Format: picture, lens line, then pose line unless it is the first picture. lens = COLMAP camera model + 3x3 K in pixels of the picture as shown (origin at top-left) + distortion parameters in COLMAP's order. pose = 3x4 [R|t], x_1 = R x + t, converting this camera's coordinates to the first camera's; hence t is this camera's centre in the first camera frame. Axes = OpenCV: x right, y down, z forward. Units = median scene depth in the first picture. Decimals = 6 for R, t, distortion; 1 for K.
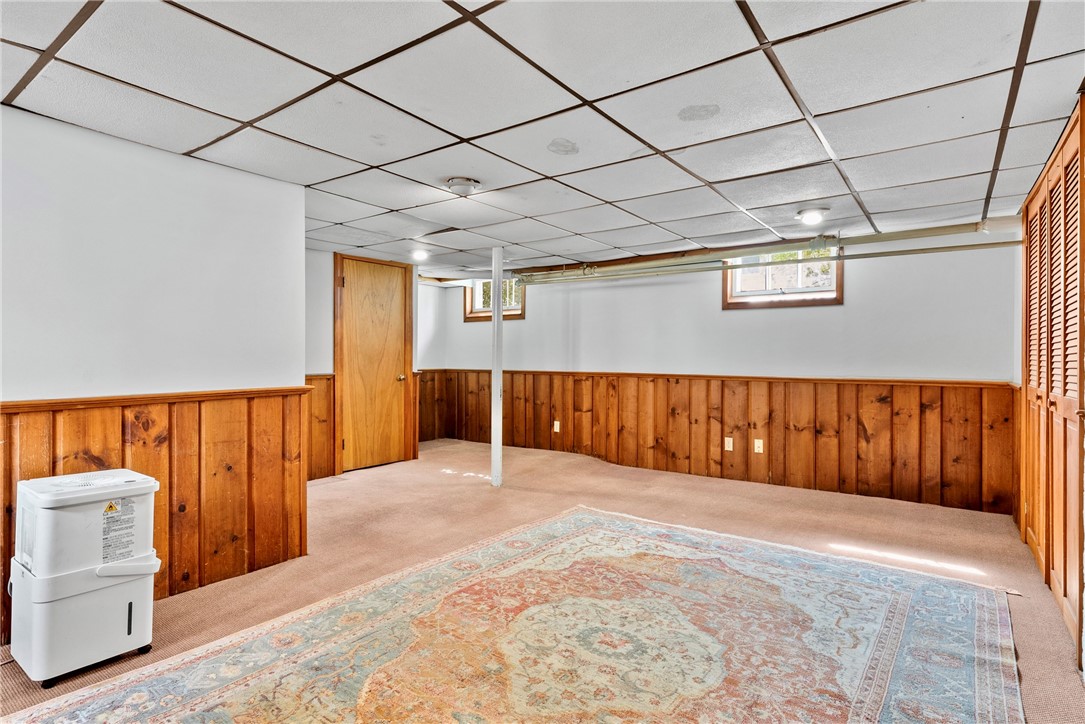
lens RADIAL K [[586.2, 0, 541.4], [0, 586.2, 357.6], [0, 0, 1]] dist [-0.003128, 0.002798]
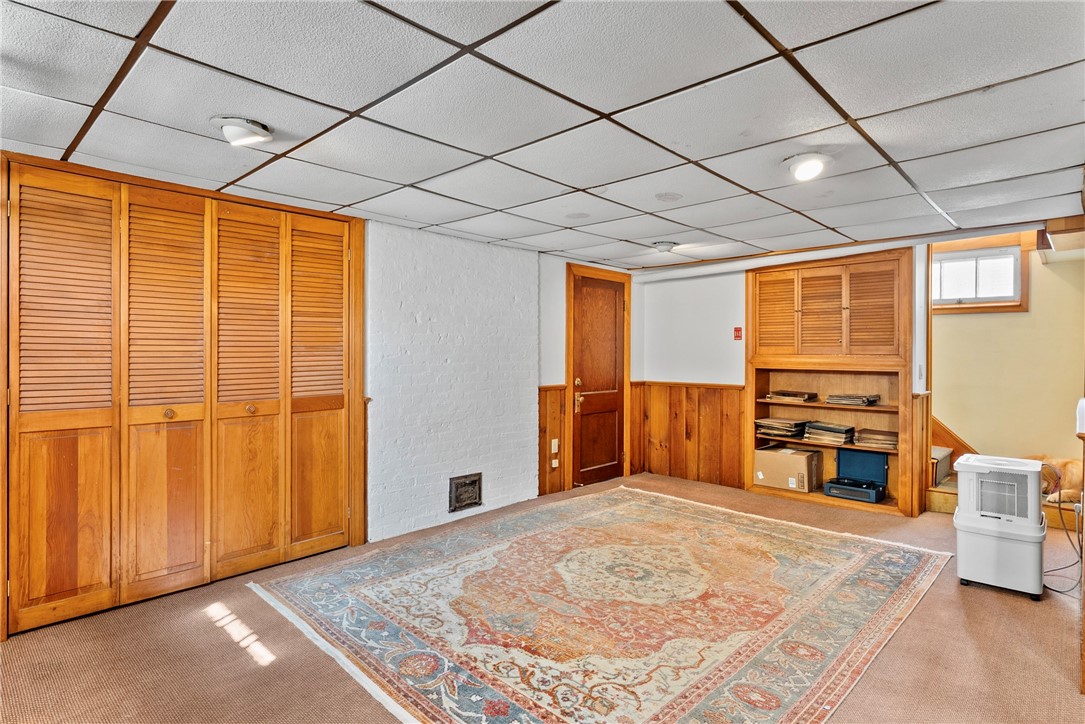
lens RADIAL K [[586.2, 0, 544.1], [0, 586.2, 353.1], [0, 0, 1]] dist [-0.003128, 0.002798]
pose [[-0.993326, -0.007918, 0.115071, 0.142054], [-0.007539, 0.999965, 0.003720, -0.043260], [-0.115097, 0.002828, -0.993350, 2.098702]]
